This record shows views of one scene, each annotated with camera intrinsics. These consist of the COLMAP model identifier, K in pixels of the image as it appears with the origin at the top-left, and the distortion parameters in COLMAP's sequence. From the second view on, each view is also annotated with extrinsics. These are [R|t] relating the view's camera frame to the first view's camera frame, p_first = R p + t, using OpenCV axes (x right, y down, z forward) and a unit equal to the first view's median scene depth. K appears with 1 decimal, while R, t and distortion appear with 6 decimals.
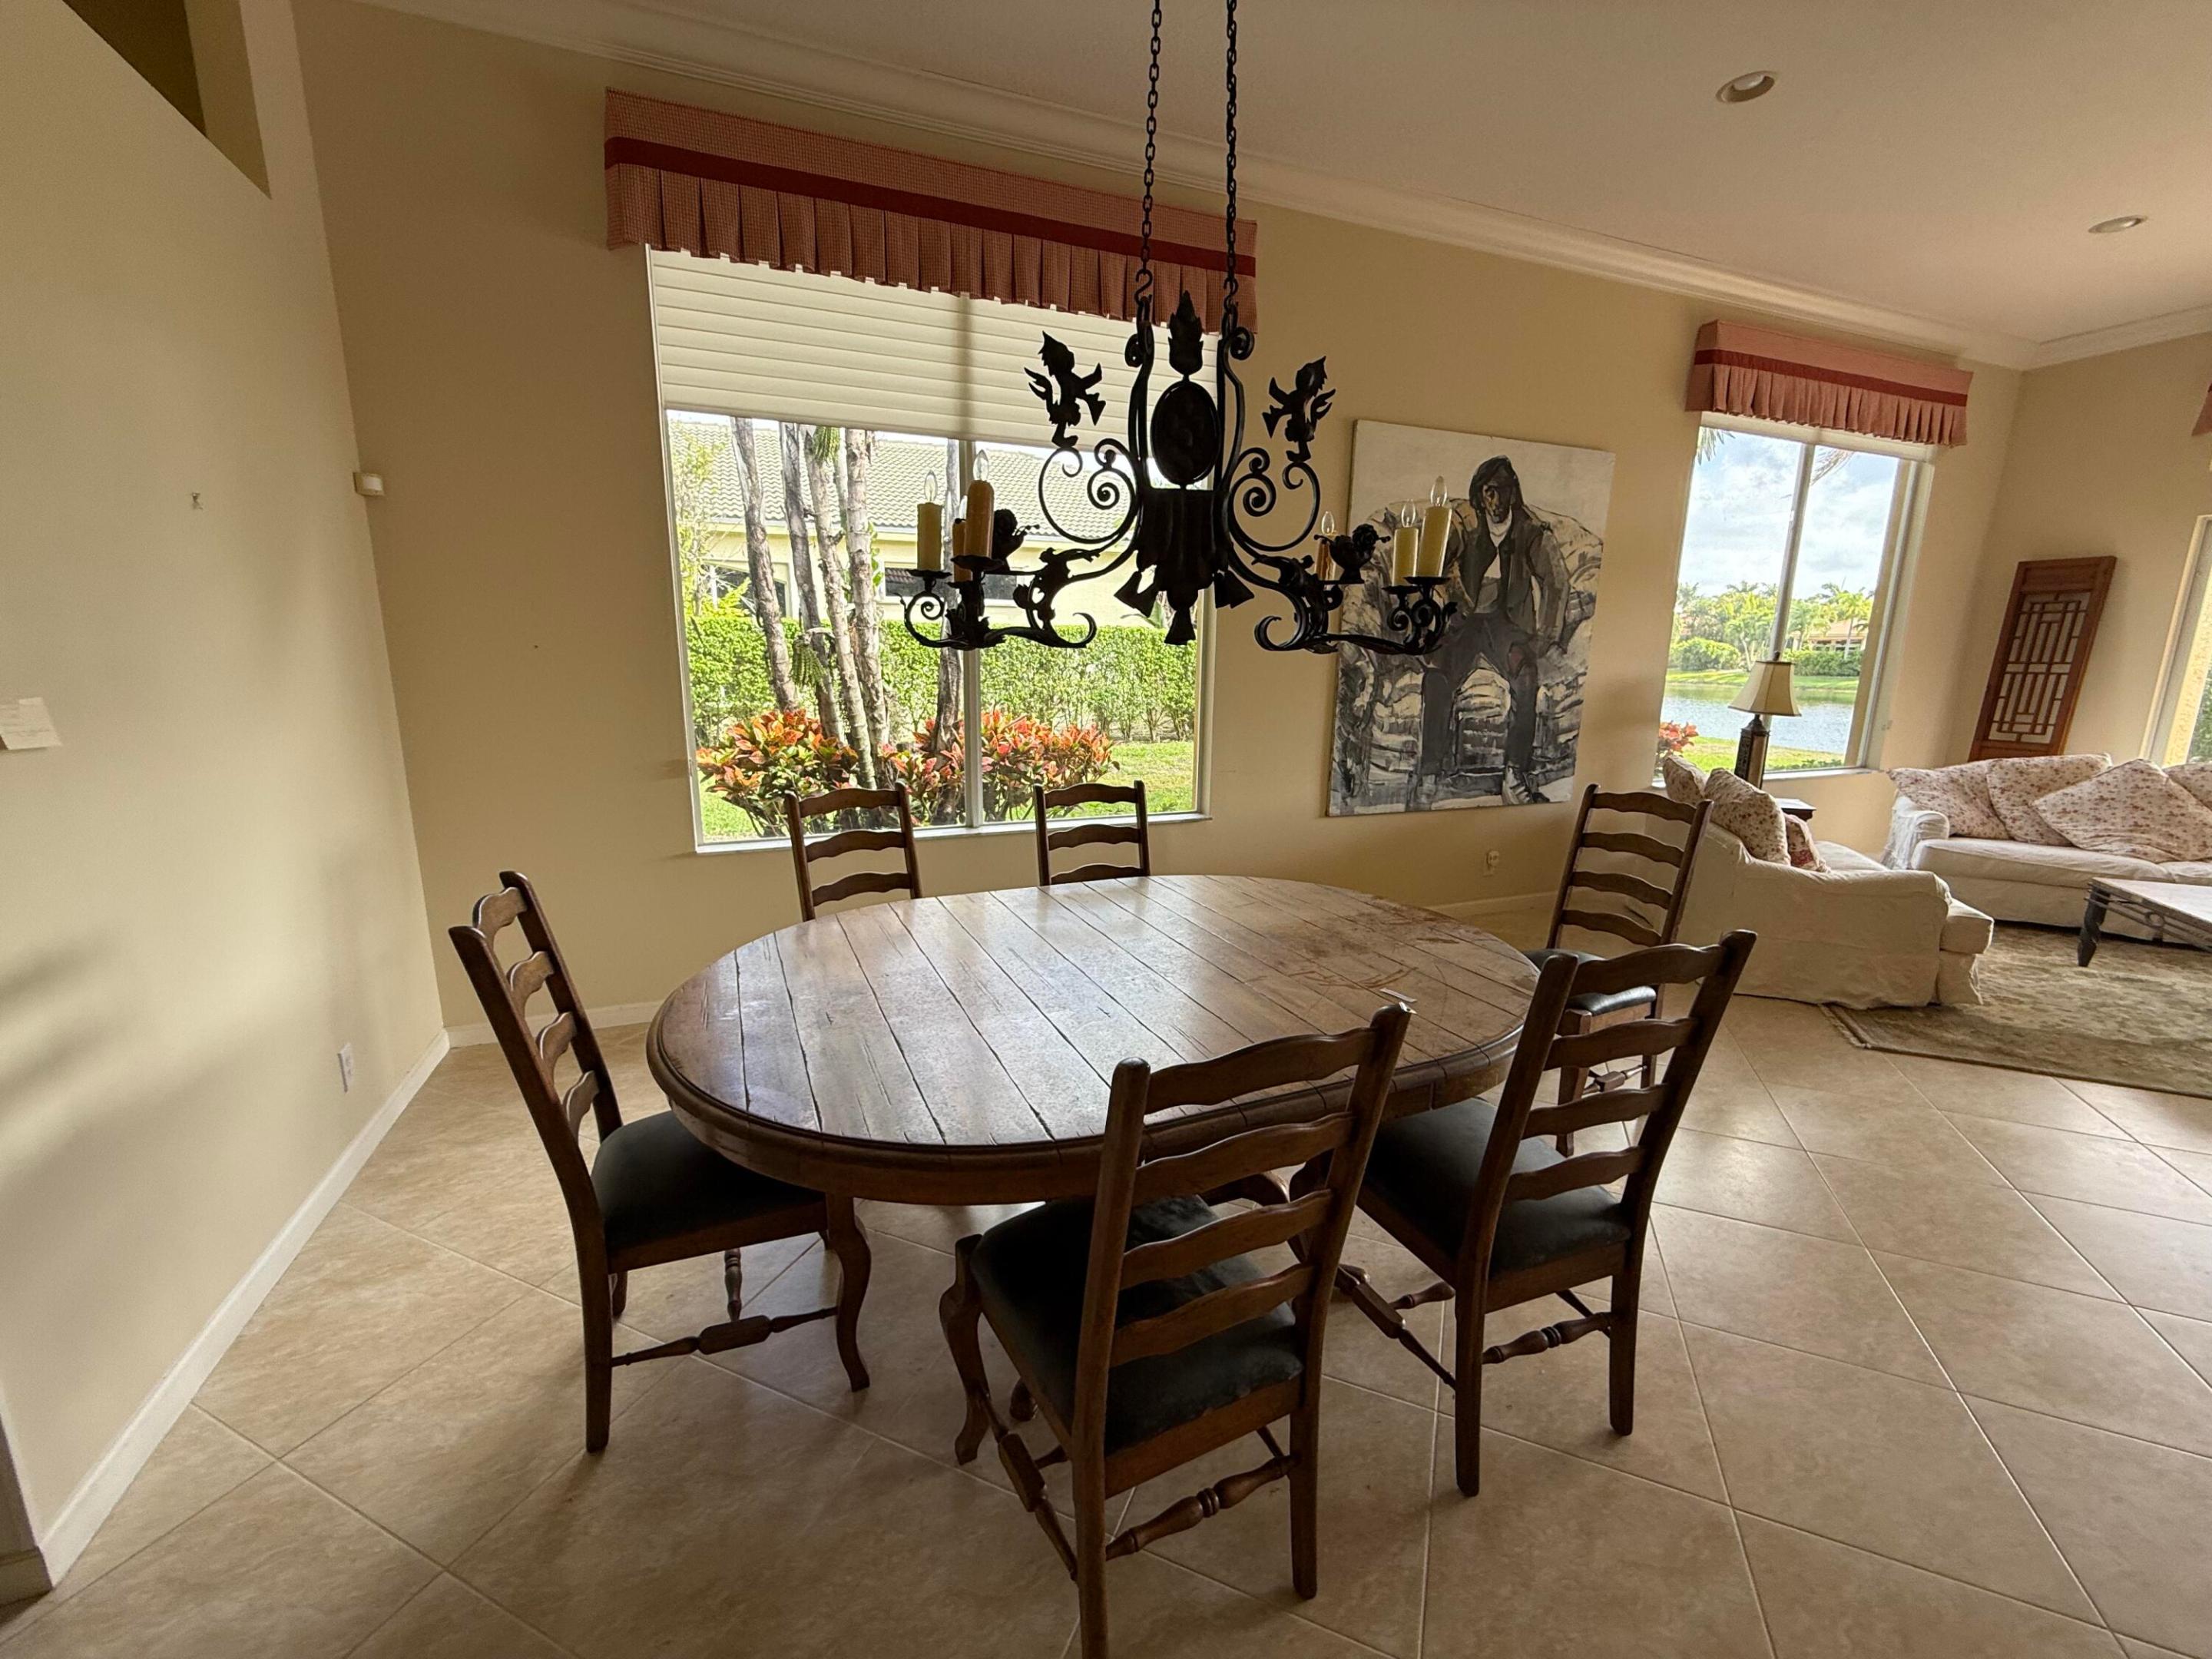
lens RADIAL K [[877.9, 0, 1100.0], [0, 877.9, 825.2], [0, 0, 1]] dist [-0.000127, 0.000028]
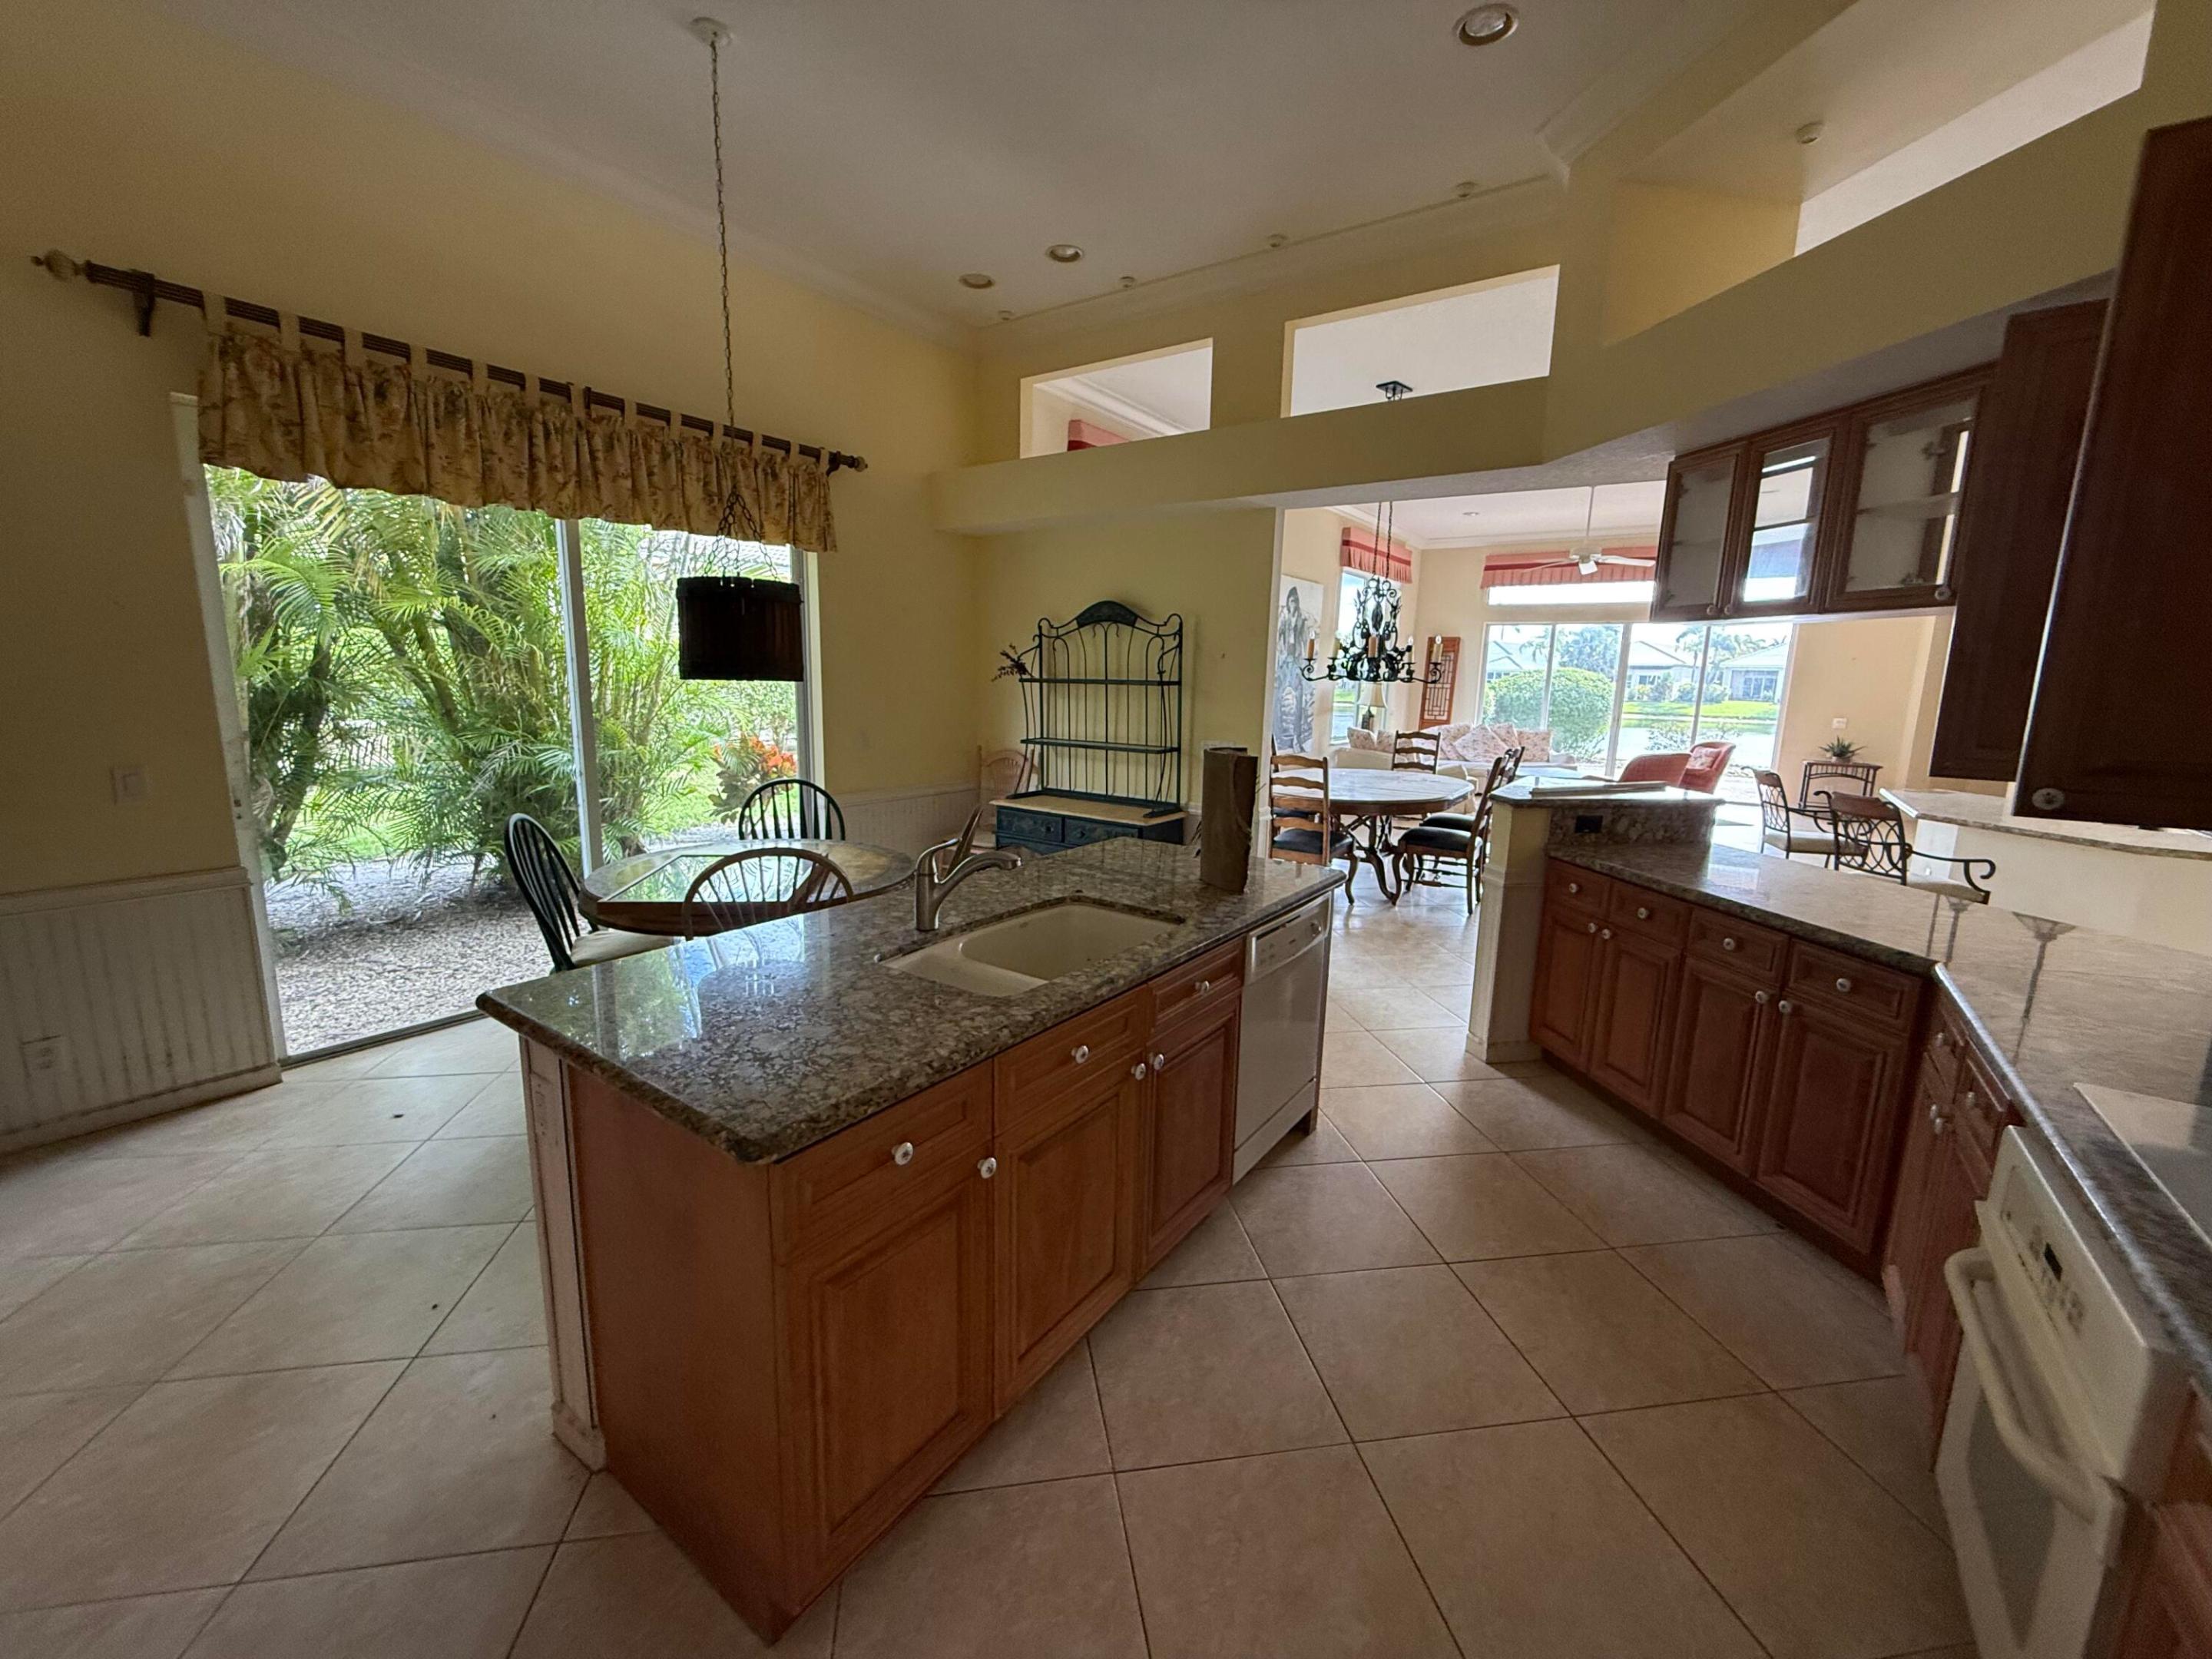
lens RADIAL K [[877.9, 0, 1100.0], [0, 877.9, 825.2], [0, 0, 1]] dist [-0.000127, 0.000028]
pose [[0.840720, -0.084203, 0.534883, -1.114553], [0.092518, 0.995647, 0.011320, 0.085788], [-0.533508, 0.039969, 0.844850, -0.512398]]
